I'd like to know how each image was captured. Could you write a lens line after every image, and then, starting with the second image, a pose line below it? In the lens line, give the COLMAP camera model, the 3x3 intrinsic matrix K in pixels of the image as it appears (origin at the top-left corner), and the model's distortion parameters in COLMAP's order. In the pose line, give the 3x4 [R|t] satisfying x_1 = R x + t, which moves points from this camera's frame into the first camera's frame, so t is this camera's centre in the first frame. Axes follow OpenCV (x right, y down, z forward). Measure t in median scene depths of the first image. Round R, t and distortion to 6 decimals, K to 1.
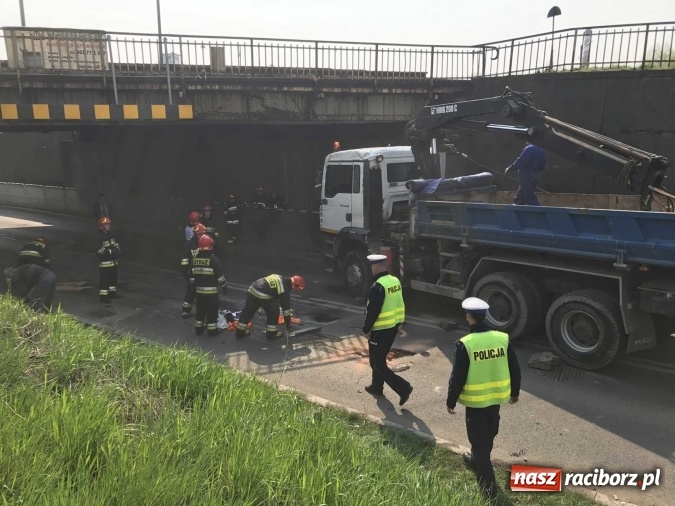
lens RADIAL K [[553.8, 0, 336.2], [0, 553.8, 248.7], [0, 0, 1]] dist [0.044095, -0.034905]
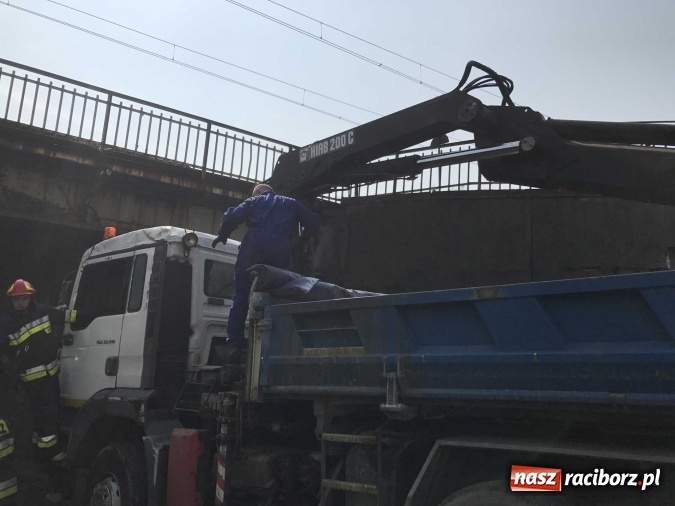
lens RADIAL K [[553.8, 0, 336.4], [0, 553.8, 246.1], [0, 0, 1]] dist [0.044095, -0.034905]
pose [[0.954791, 0.114673, 0.274272, 0.058662], [0.001003, 0.921359, -0.388711, 0.030268], [-0.297278, 0.371413, 0.879590, 0.478135]]
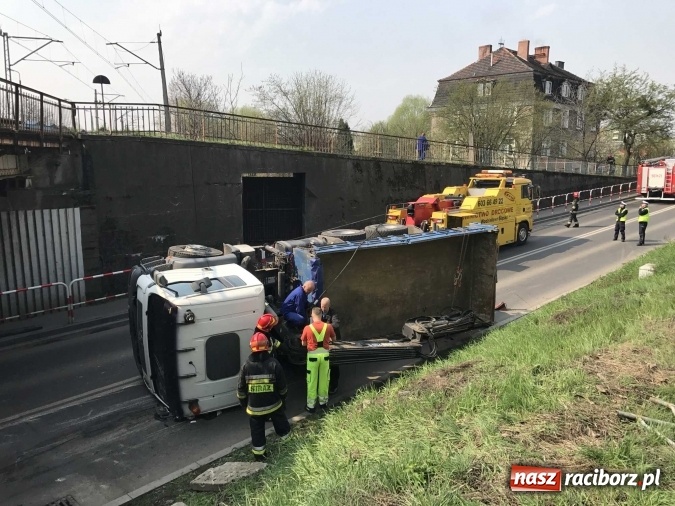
lens RADIAL K [[553.8, 0, 339.0], [0, 553.8, 244.7], [0, 0, 1]] dist [0.044095, -0.034905]
pose [[0.099911, -0.145427, 0.984311, -0.889947], [0.191518, 0.973573, 0.124401, -0.173170], [-0.976391, 0.176084, 0.125122, 0.525645]]
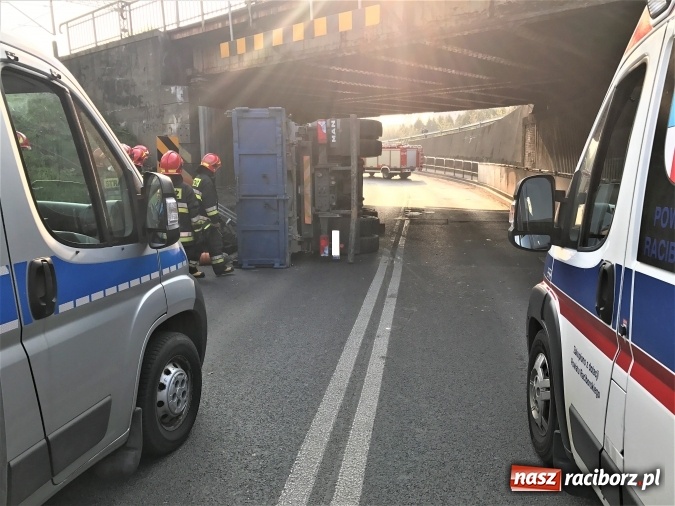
lens RADIAL K [[553.8, 0, 339.6], [0, 553.8, 248.2], [0, 0, 1]] dist [0.044095, -0.034905]
pose [[0.500067, 0.149348, -0.853011, 0.389028], [-0.169132, 0.982891, 0.072936, 0.007098], [0.849310, 0.107798, 0.516771, 0.644591]]
